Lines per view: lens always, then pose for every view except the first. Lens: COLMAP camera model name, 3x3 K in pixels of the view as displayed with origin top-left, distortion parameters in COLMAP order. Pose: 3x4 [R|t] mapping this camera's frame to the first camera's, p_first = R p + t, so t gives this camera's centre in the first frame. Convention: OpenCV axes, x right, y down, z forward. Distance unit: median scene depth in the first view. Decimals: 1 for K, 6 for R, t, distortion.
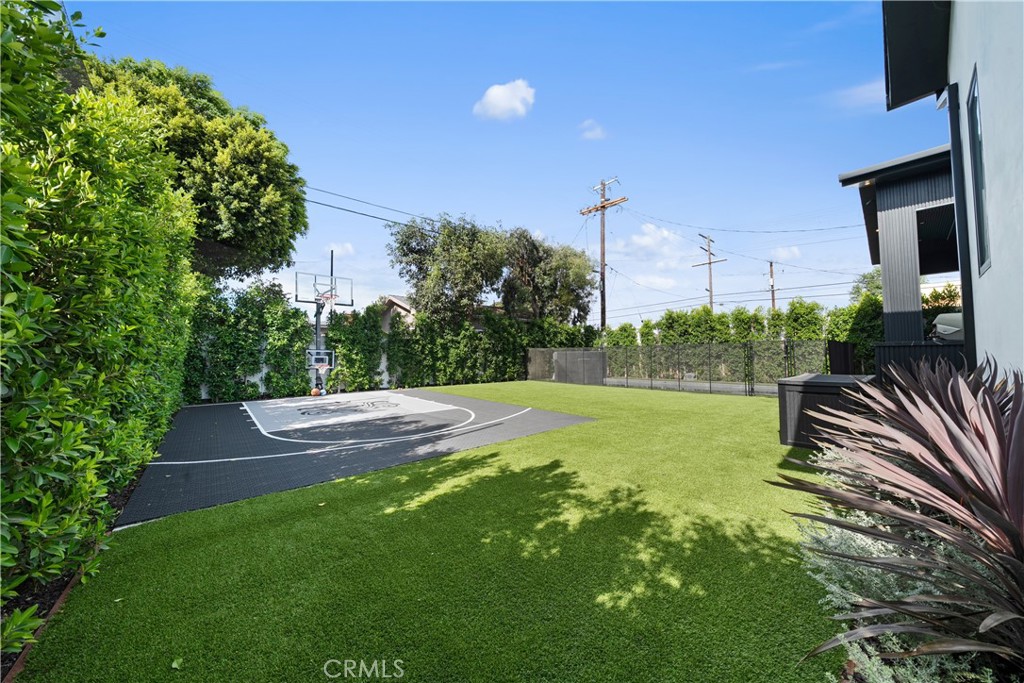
lens RADIAL K [[348.1, 0, 509.0], [0, 348.1, 341.9], [0, 0, 1]] dist [-0.005734, -0.000096]
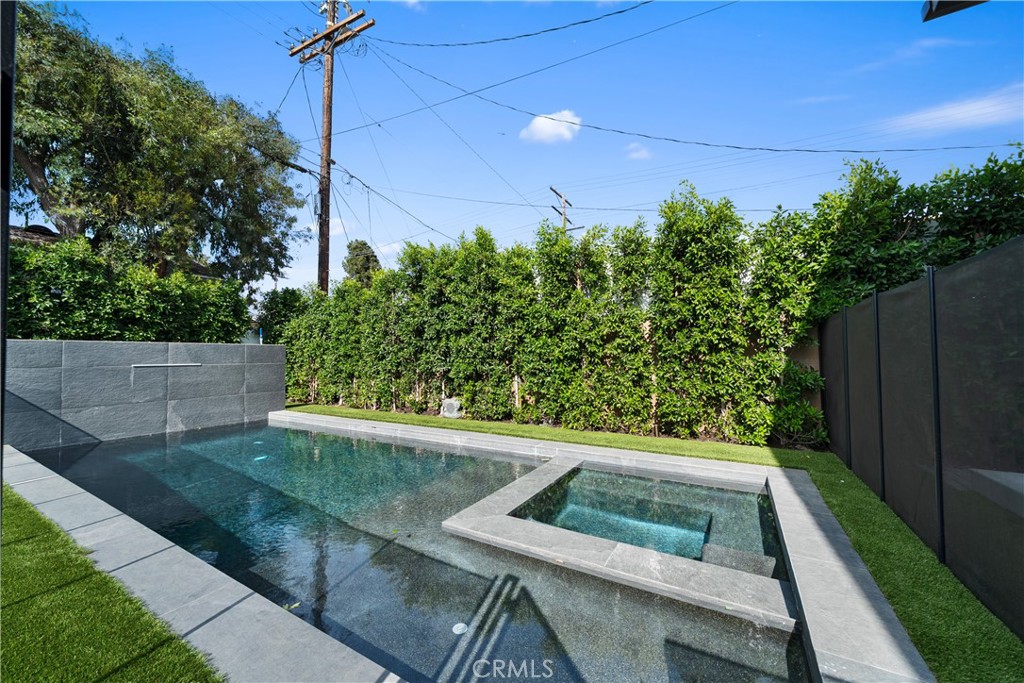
lens RADIAL K [[378.4, 0, 509.0], [0, 378.4, 345.0], [0, 0, 1]] dist [-0.000584, -0.000126]
pose [[0.946880, 0.012926, 0.321328, 0.474744], [-0.014155, 0.999899, 0.001487, 0.027866], [-0.321276, -0.005956, 0.946967, 0.605472]]
